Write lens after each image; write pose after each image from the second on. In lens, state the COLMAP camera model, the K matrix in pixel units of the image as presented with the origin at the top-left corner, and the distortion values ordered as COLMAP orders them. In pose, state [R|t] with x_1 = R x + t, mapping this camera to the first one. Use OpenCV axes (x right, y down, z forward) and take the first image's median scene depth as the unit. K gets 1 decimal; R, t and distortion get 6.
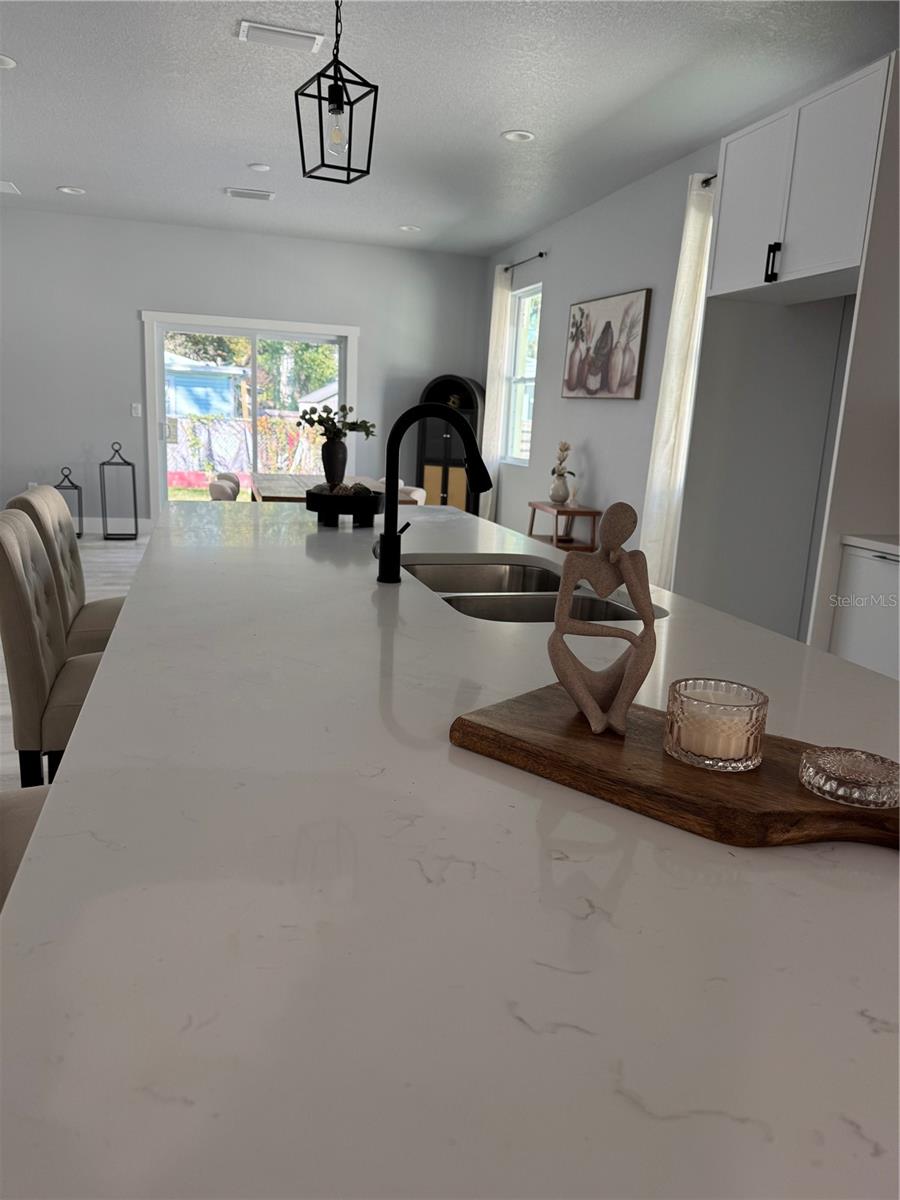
lens RADIAL K [[849.3, 0, 441.3], [0, 849.3, 596.8], [0, 0, 1]] dist [0.141607, -0.203528]
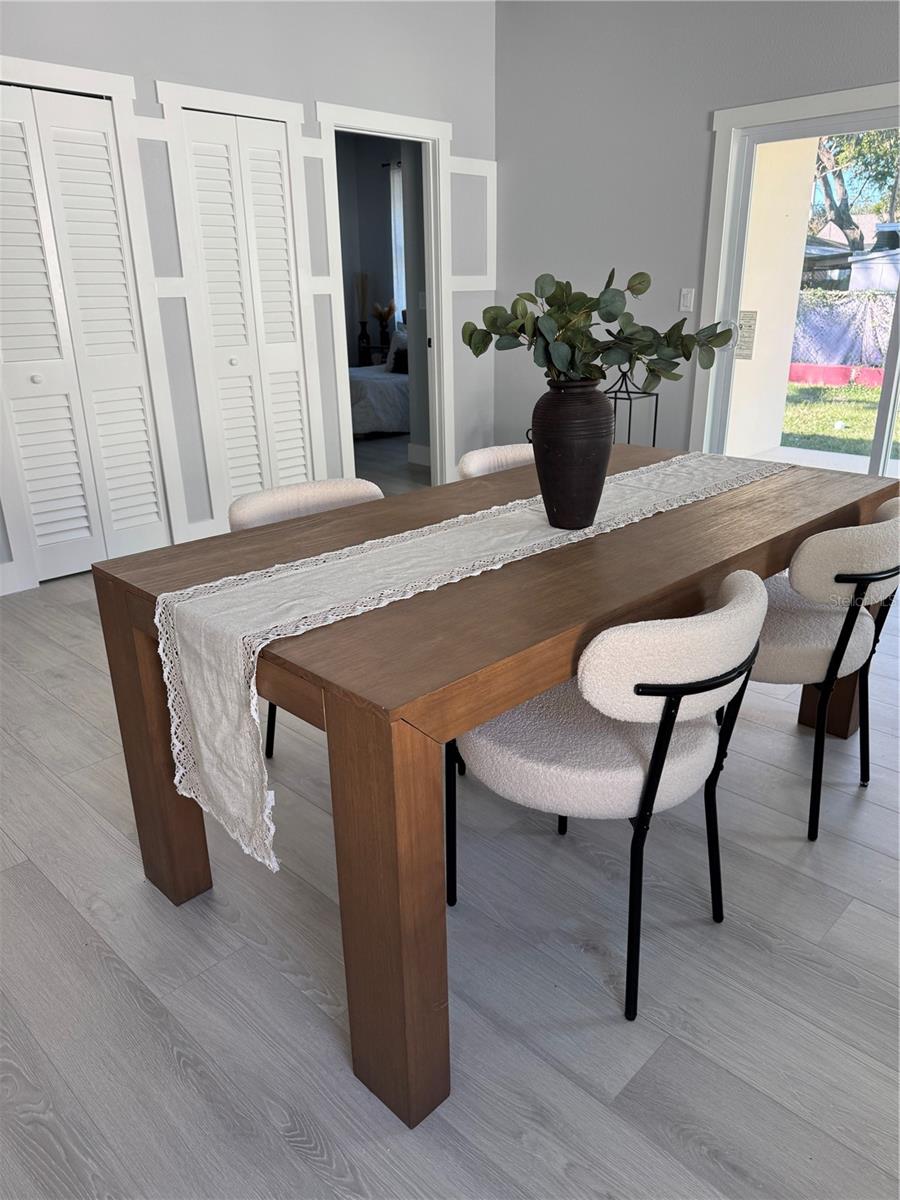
lens RADIAL K [[847.1, 0, 449.0], [0, 847.1, 603.9], [0, 0, 1]] dist [0.088194, -0.127023]
pose [[0.504445, 0.252784, -0.825612, 0.117791], [-0.136050, 0.967511, 0.213104, -0.146214], [0.852658, 0.004825, 0.522447, 0.691446]]
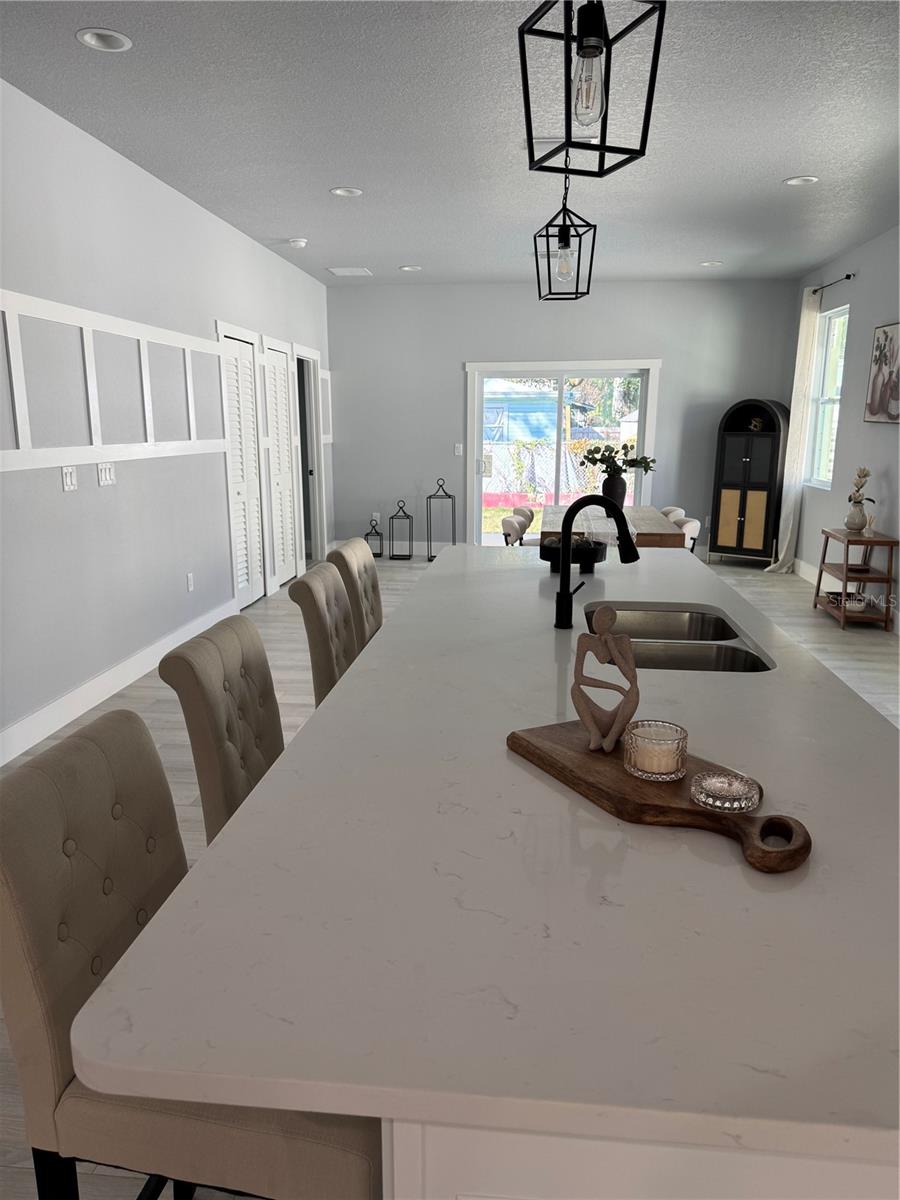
lens RADIAL K [[847.1, 0, 449.0], [0, 847.1, 603.9], [0, 0, 1]] dist [0.088194, -0.127023]
pose [[0.931585, 0.032686, -0.362050, 0.064978], [-0.034412, 0.999406, 0.001681, -0.013415], [0.361890, 0.010893, 0.932157, -0.072595]]
